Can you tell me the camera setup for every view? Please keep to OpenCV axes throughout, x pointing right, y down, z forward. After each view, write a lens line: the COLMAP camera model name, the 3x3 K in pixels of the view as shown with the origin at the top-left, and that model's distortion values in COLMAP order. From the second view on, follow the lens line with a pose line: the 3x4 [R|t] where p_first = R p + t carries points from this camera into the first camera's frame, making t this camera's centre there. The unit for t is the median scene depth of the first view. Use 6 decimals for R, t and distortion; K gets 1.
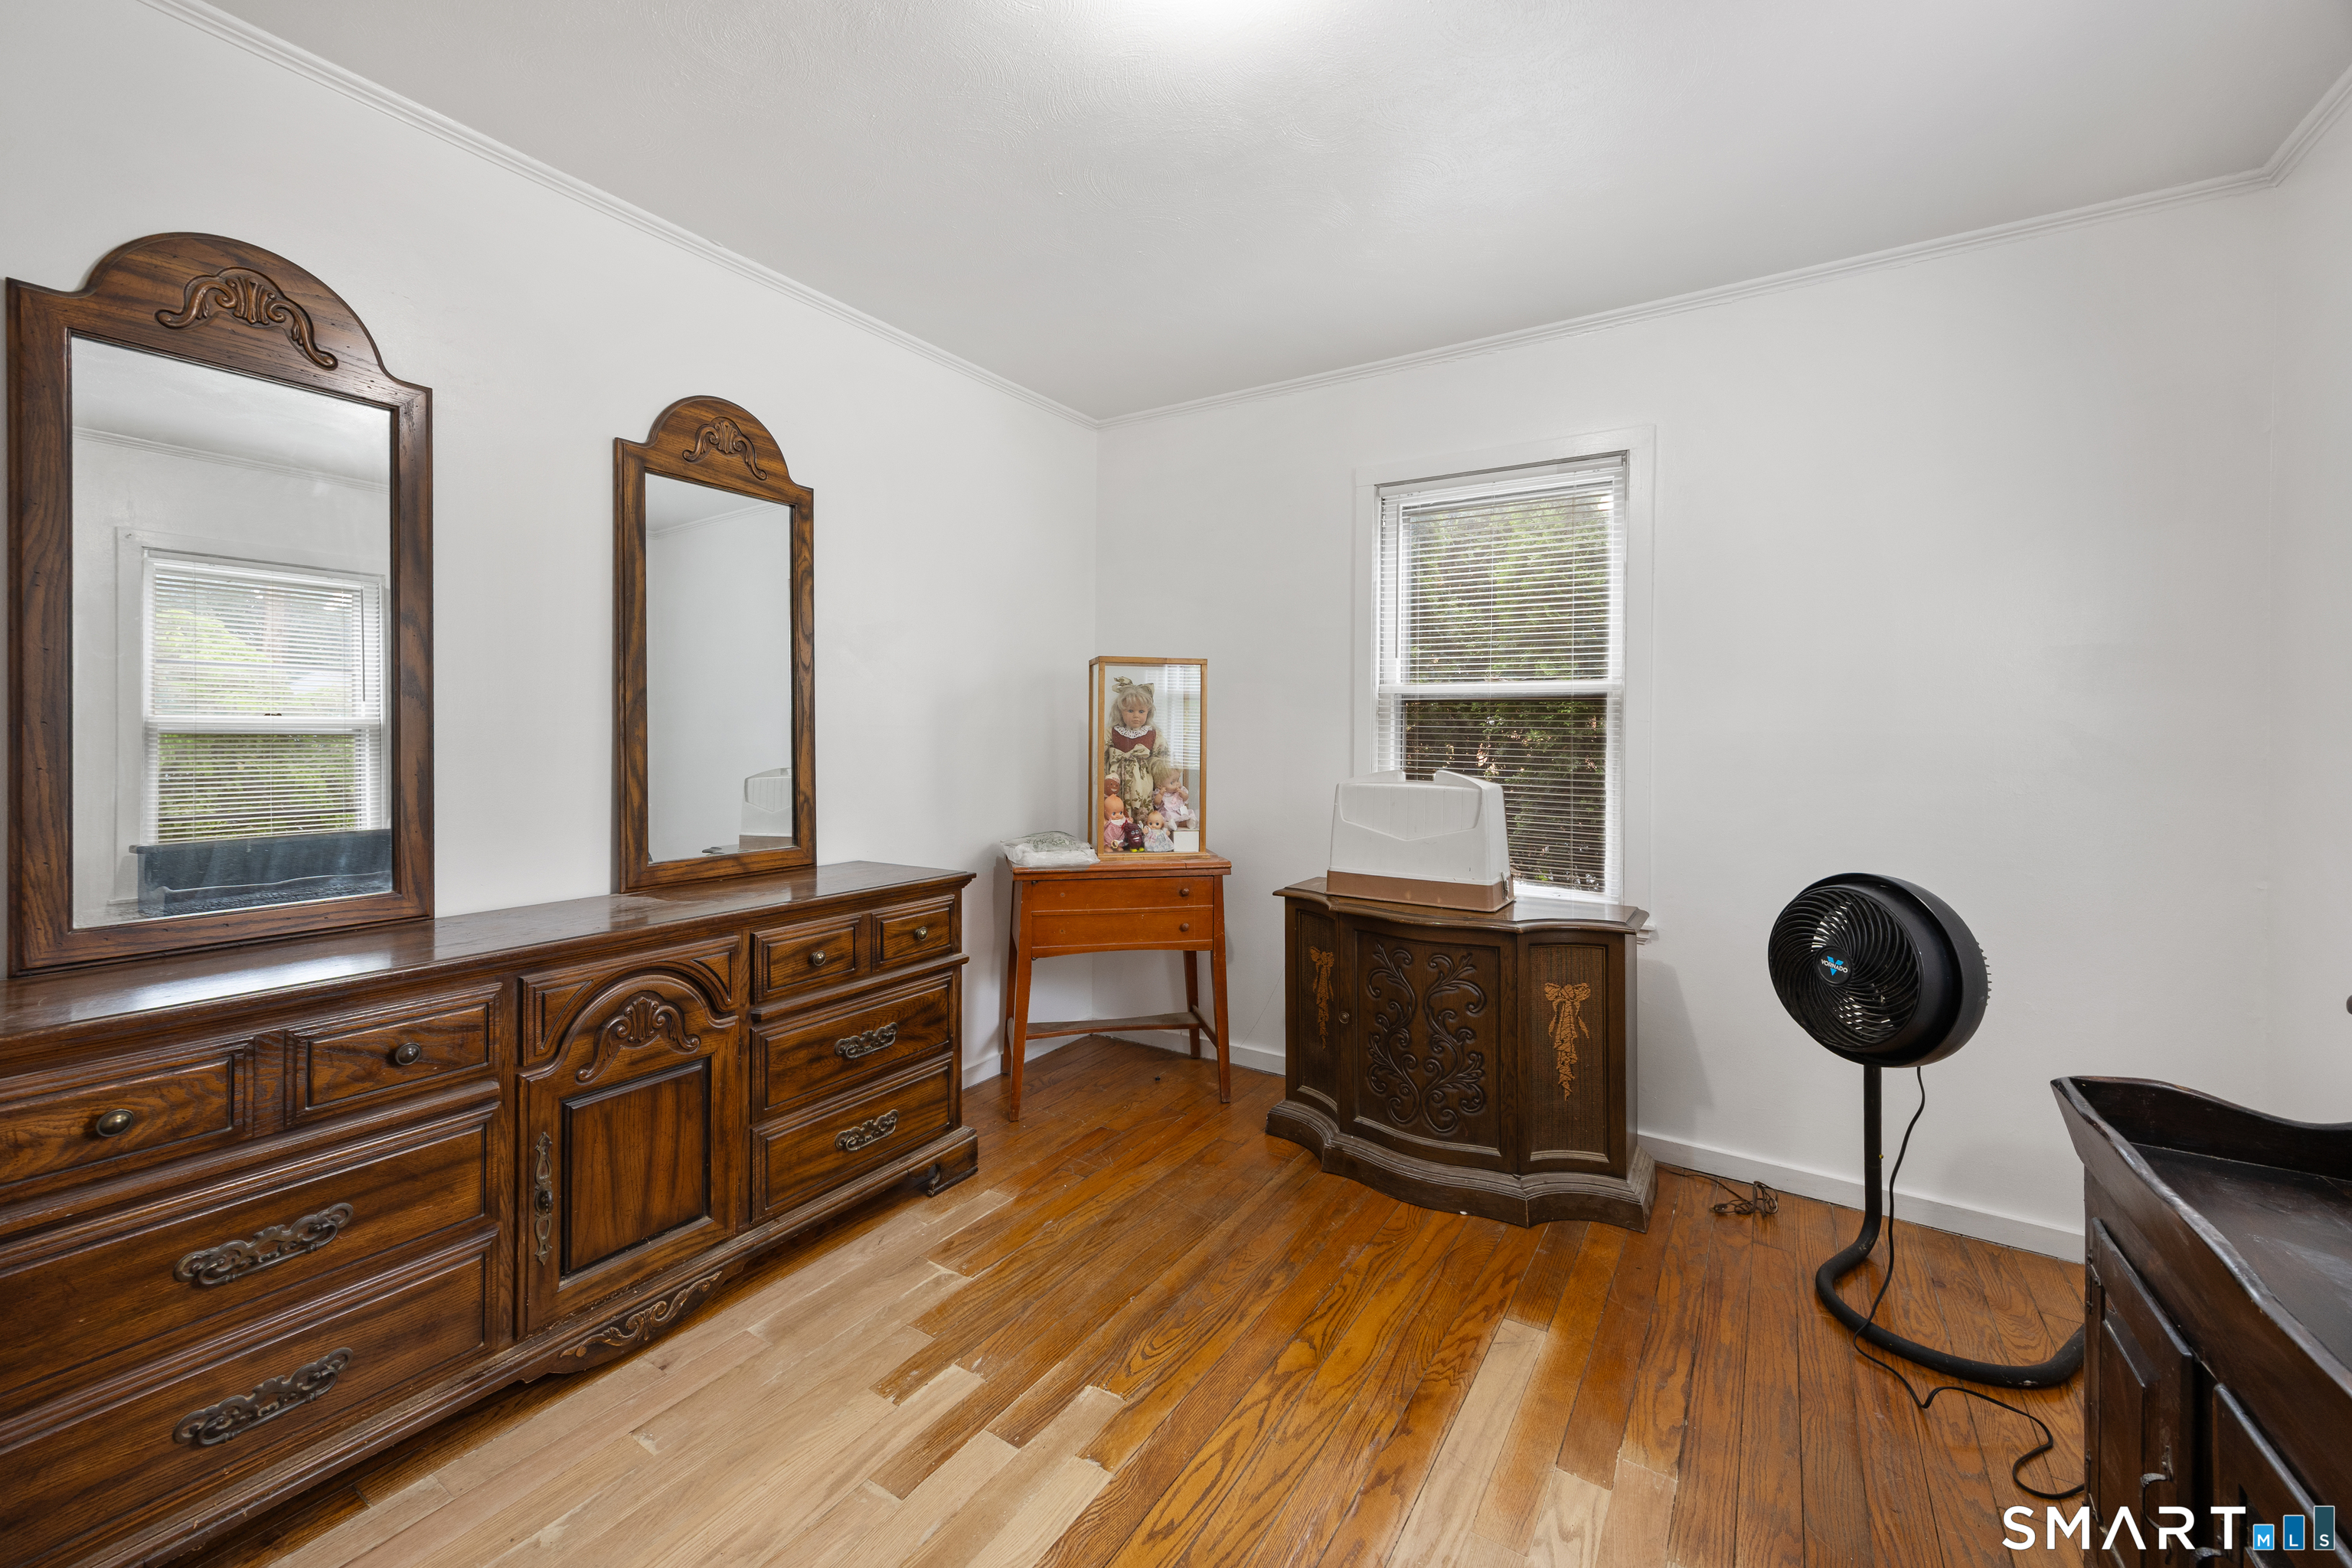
lens RADIAL K [[928.4, 0, 1146.1], [0, 928.4, 722.1], [0, 0, 1]] dist [0.001141, 0.000717]
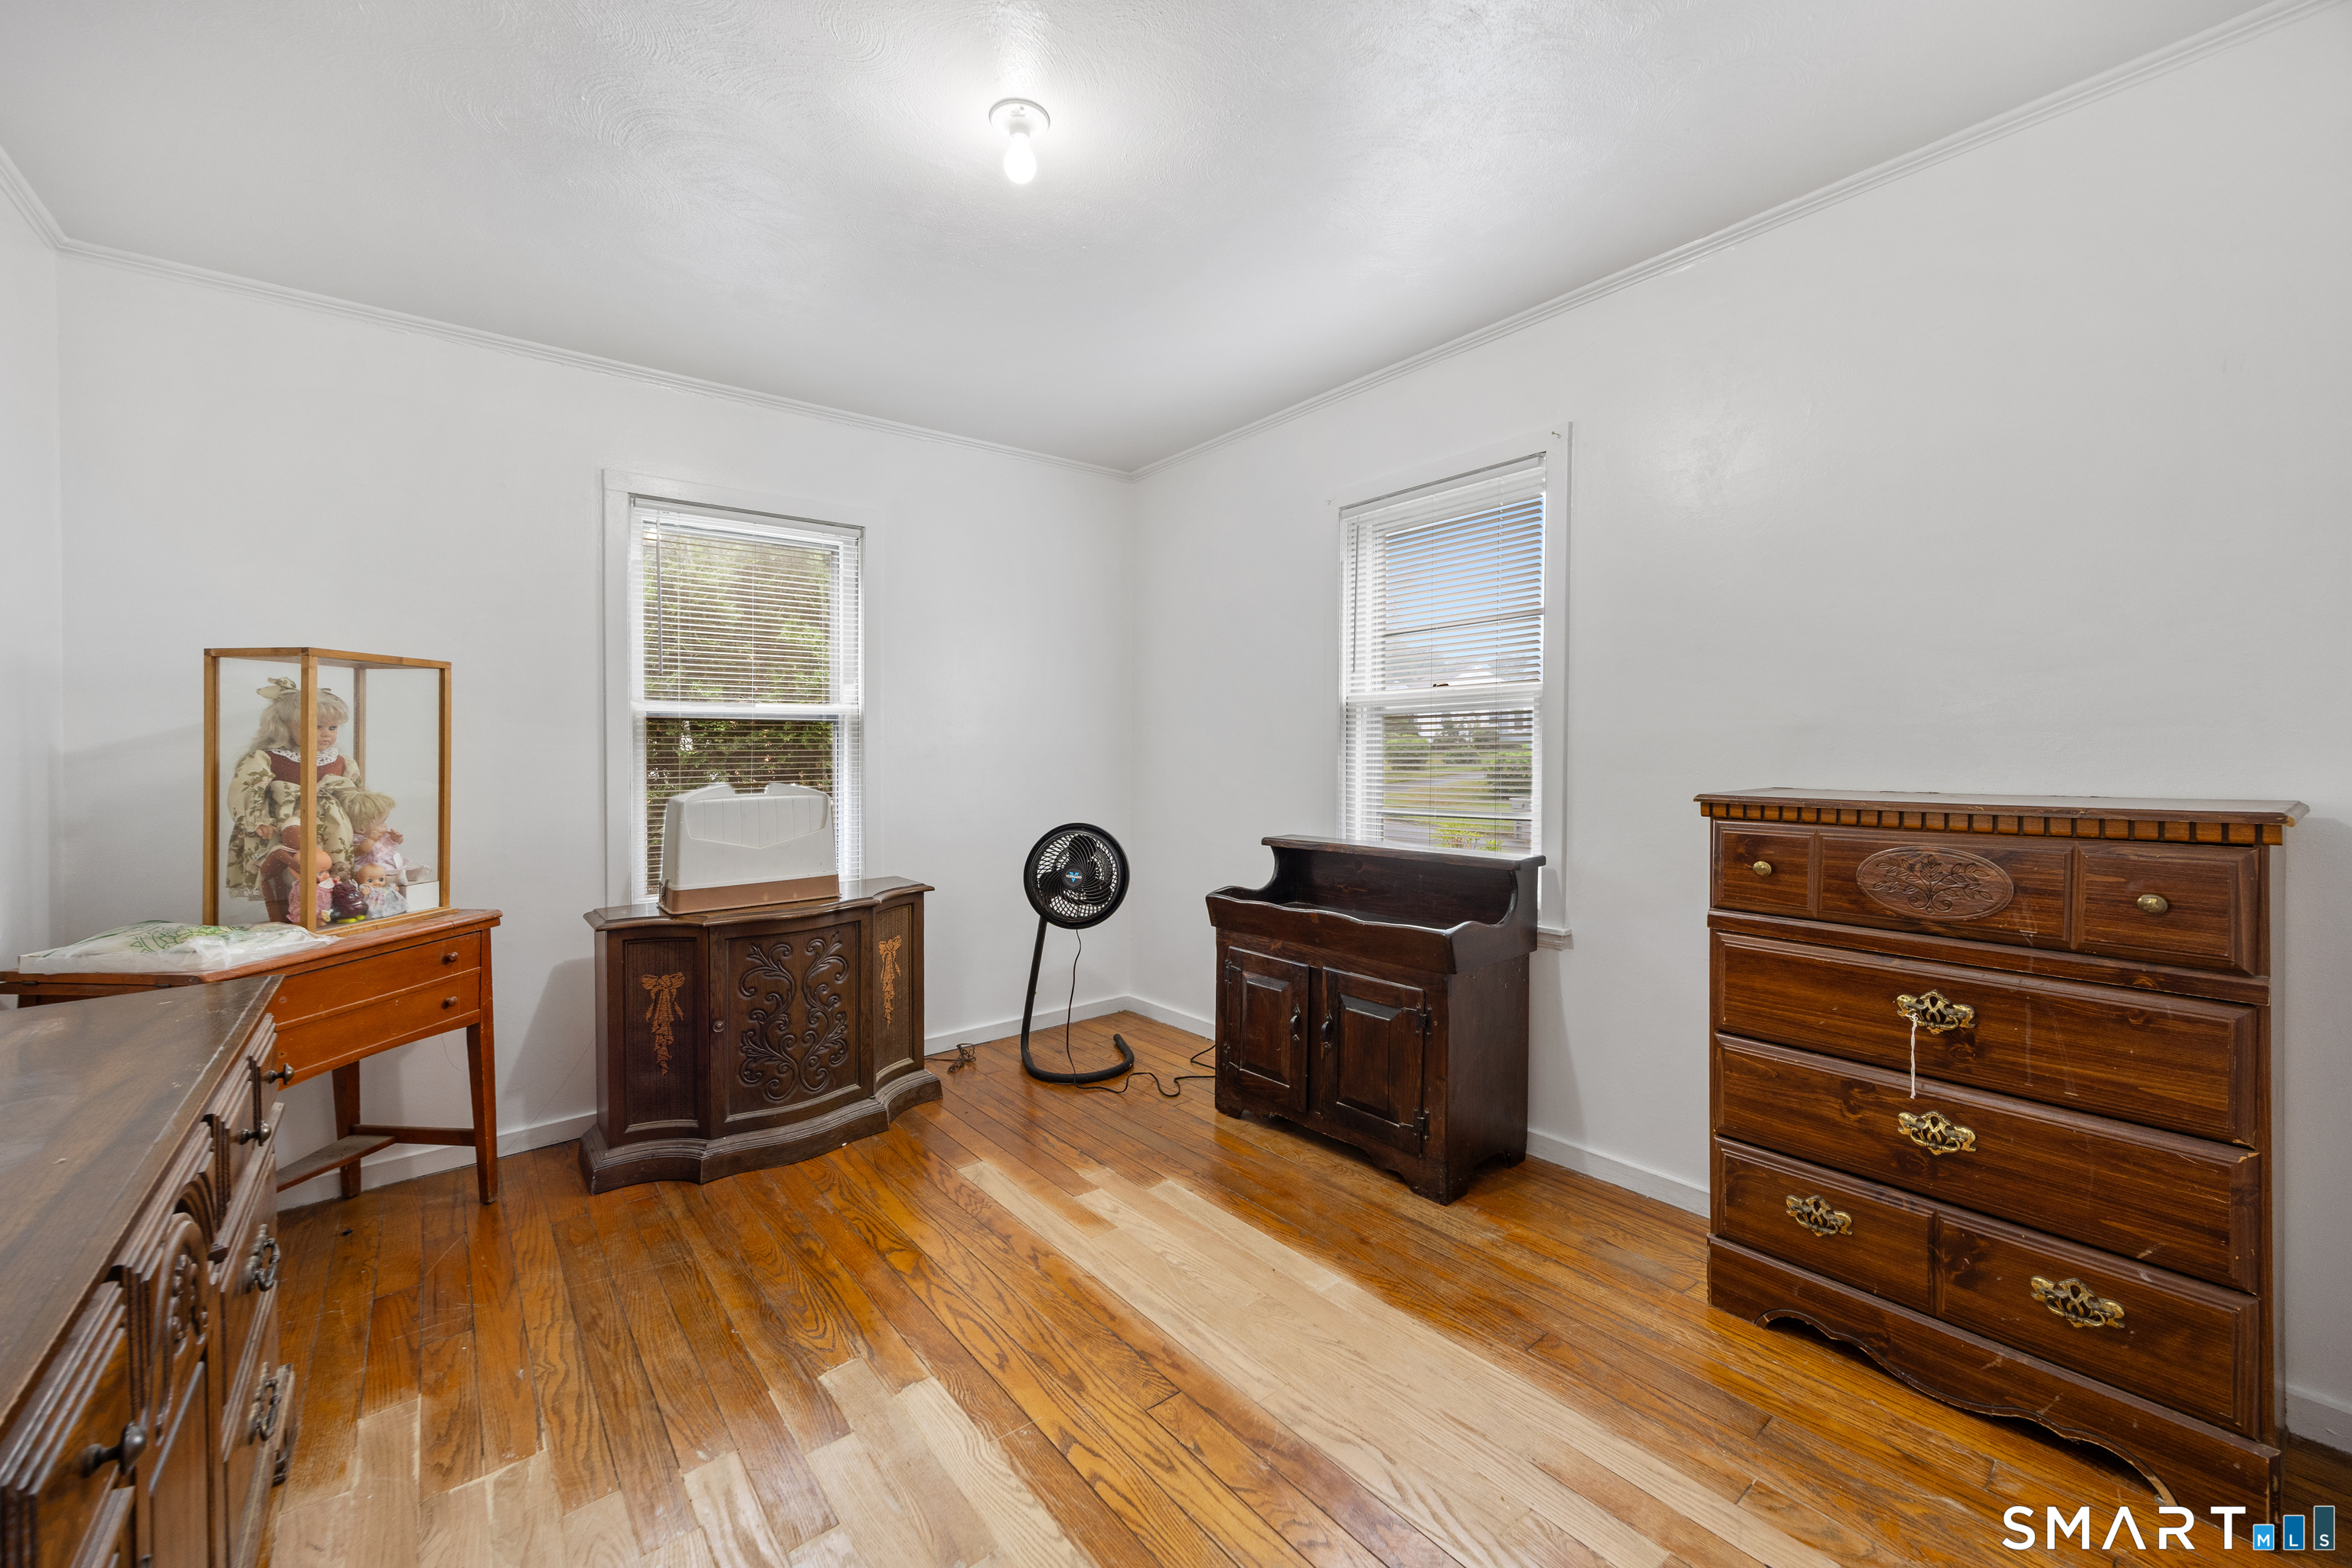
lens RADIAL K [[928.4, 0, 1175.2], [0, 928.4, 763.2], [0, 0, 1]] dist [0.001141, 0.000717]
pose [[0.302543, -0.030117, 0.952660, -0.647531], [0.006806, 0.999543, 0.029438, -0.001438], [-0.953111, -0.002422, 0.302610, 0.217060]]
